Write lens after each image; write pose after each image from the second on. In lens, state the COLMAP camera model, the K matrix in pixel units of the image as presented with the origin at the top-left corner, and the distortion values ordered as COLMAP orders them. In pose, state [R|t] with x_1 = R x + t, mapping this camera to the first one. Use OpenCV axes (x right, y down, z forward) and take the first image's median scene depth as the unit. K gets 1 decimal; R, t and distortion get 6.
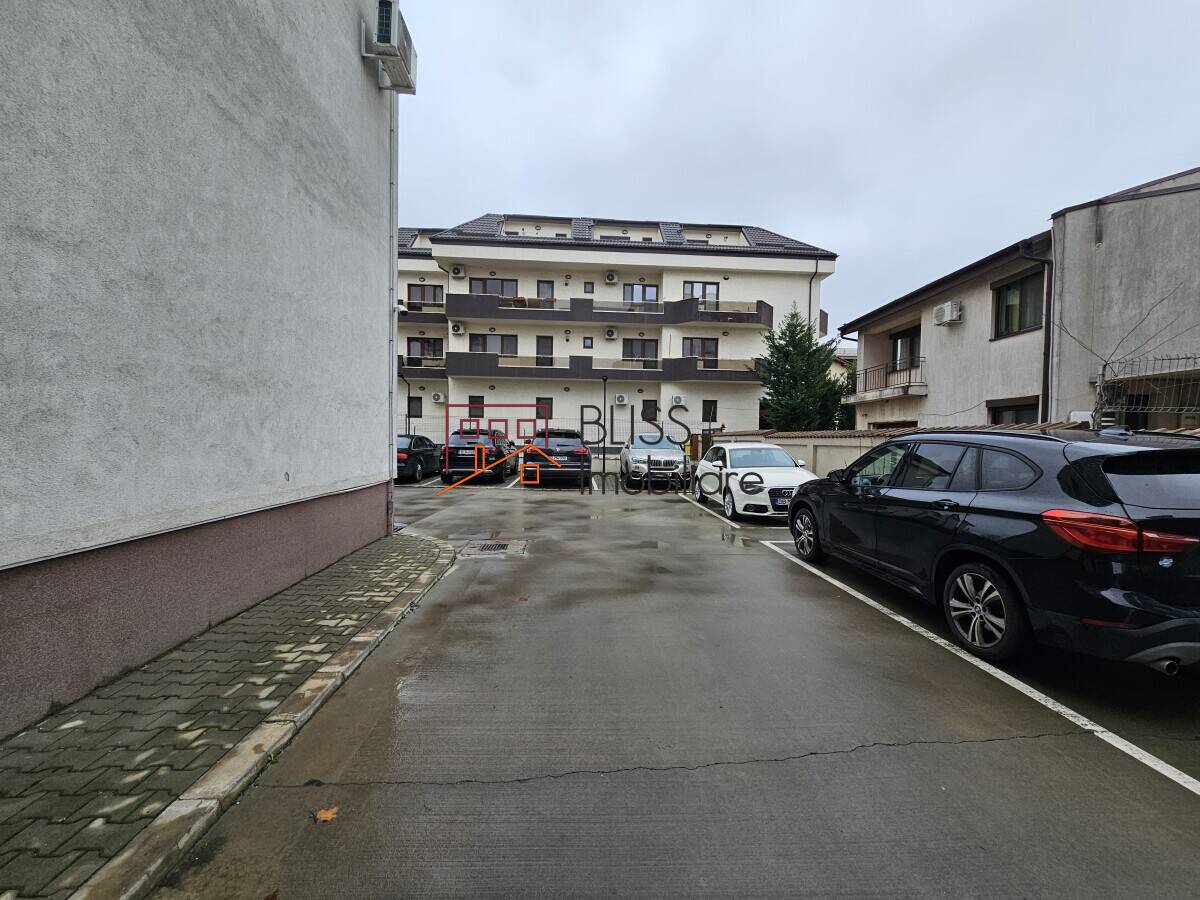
lens RADIAL K [[487.7, 0, 597.3], [0, 487.7, 455.1], [0, 0, 1]] dist [-0.002114, -0.000220]
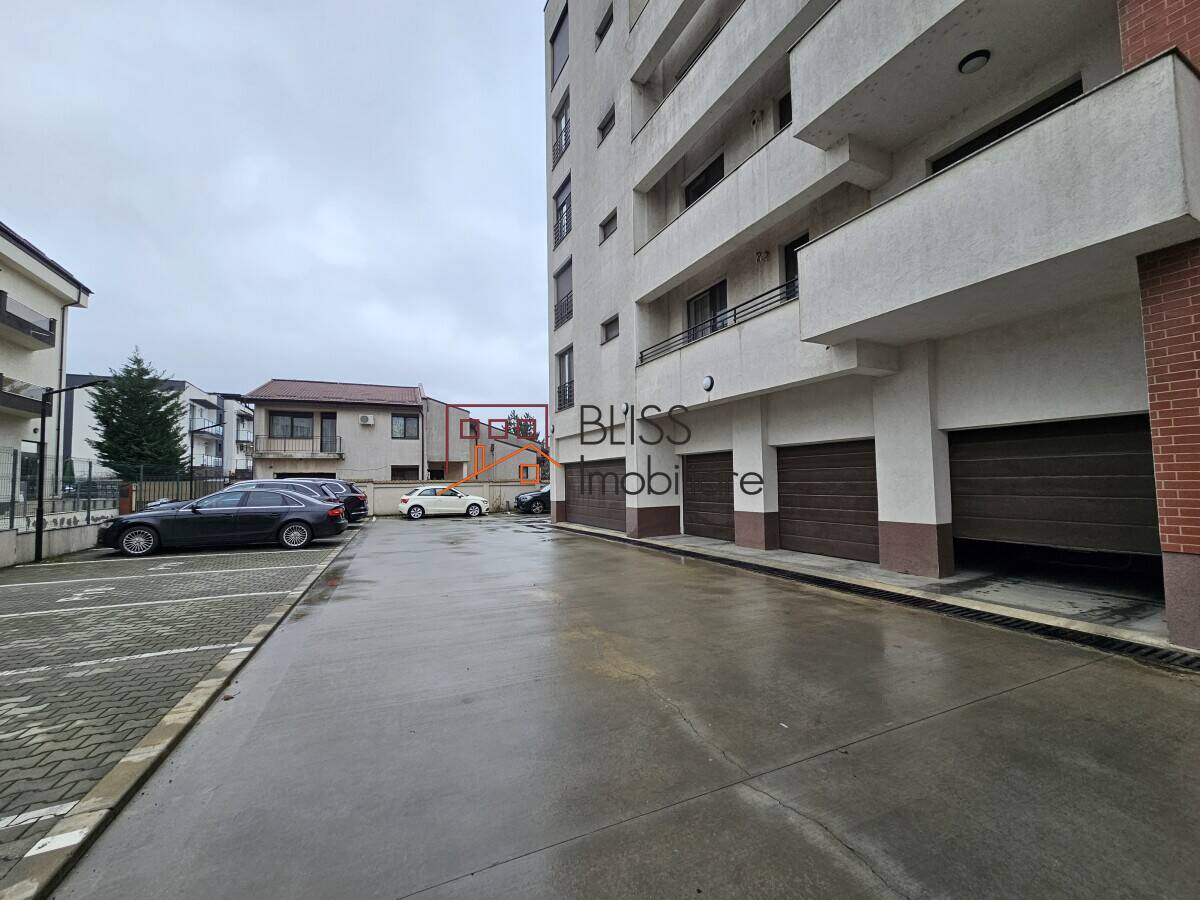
lens RADIAL K [[487.7, 0, 597.3], [0, 487.7, 455.1], [0, 0, 1]] dist [-0.002114, -0.000220]
pose [[-0.369459, 0.033255, 0.928652, -0.736357], [0.031421, 0.999235, -0.023282, -0.035868], [-0.928715, 0.020578, -0.370222, 0.441345]]
